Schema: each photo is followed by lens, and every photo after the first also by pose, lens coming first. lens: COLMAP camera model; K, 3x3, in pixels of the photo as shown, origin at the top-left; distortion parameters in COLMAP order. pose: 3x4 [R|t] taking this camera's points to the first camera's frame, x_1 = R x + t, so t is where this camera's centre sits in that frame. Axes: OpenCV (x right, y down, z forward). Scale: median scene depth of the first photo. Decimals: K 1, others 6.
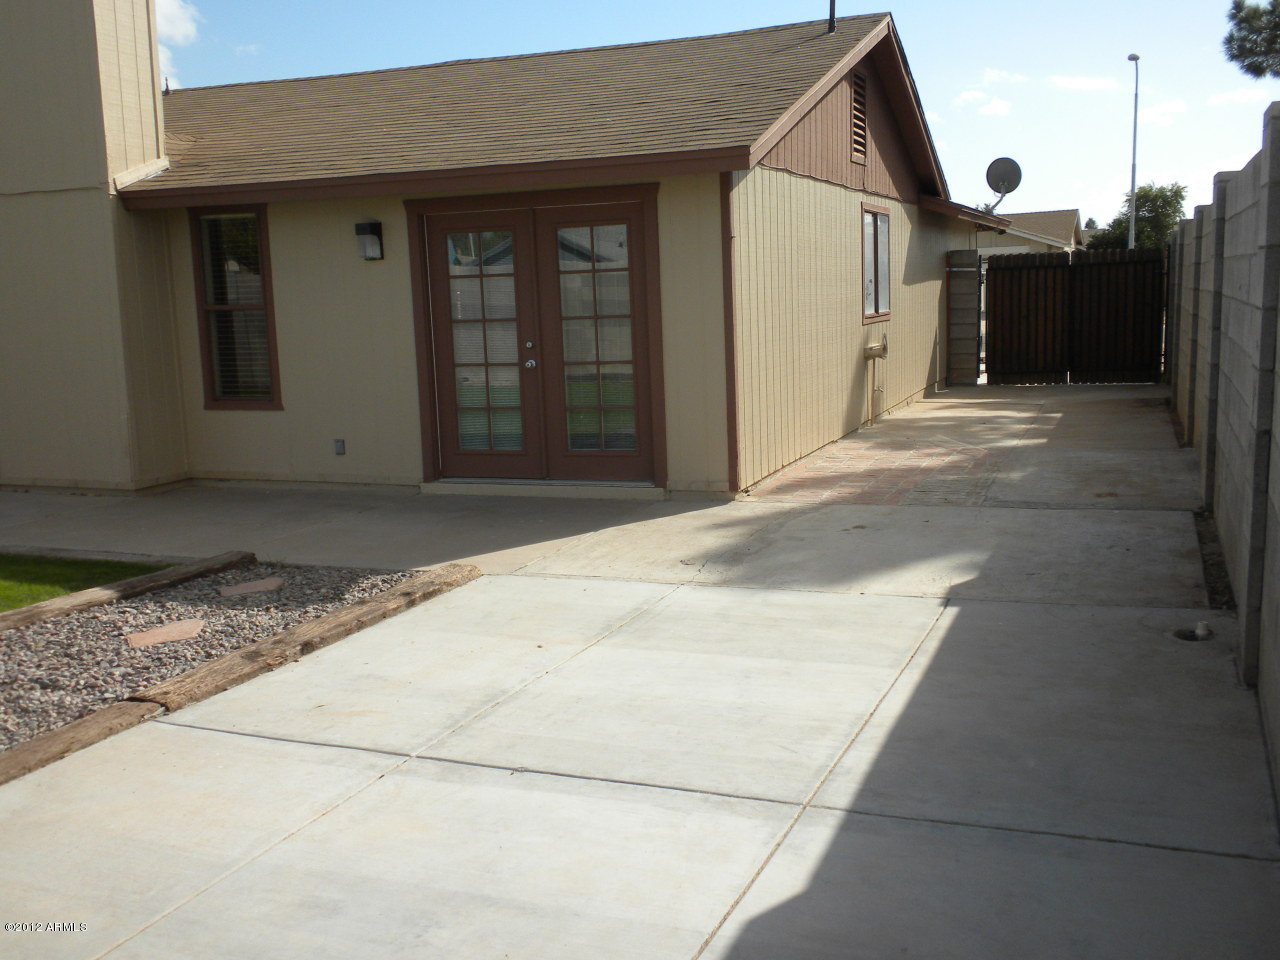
lens RADIAL K [[1311.8, 0, 615.3], [0, 1311.8, 460.6], [0, 0, 1]] dist [0.004155, 0.000000]
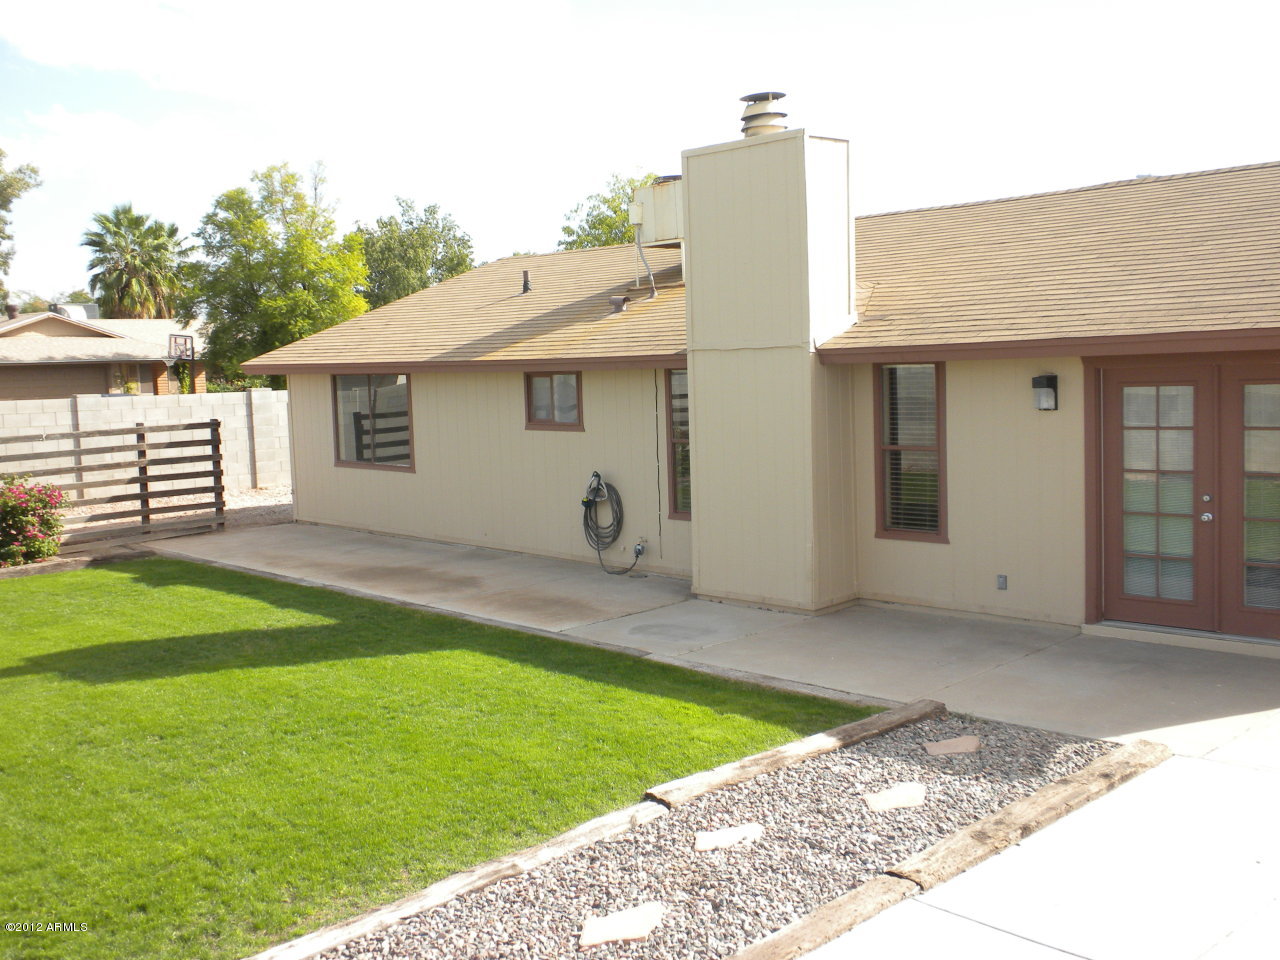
lens RADIAL K [[1311.8, 0, 653.0], [0, 1311.8, 486.7], [0, 0, 1]] dist [0.004155, 0.000000]
pose [[0.915307, 0.038228, -0.400939, -0.073278], [-0.045780, 0.998909, -0.009271, -0.099211], [0.400147, 0.026841, 0.916058, -0.116861]]
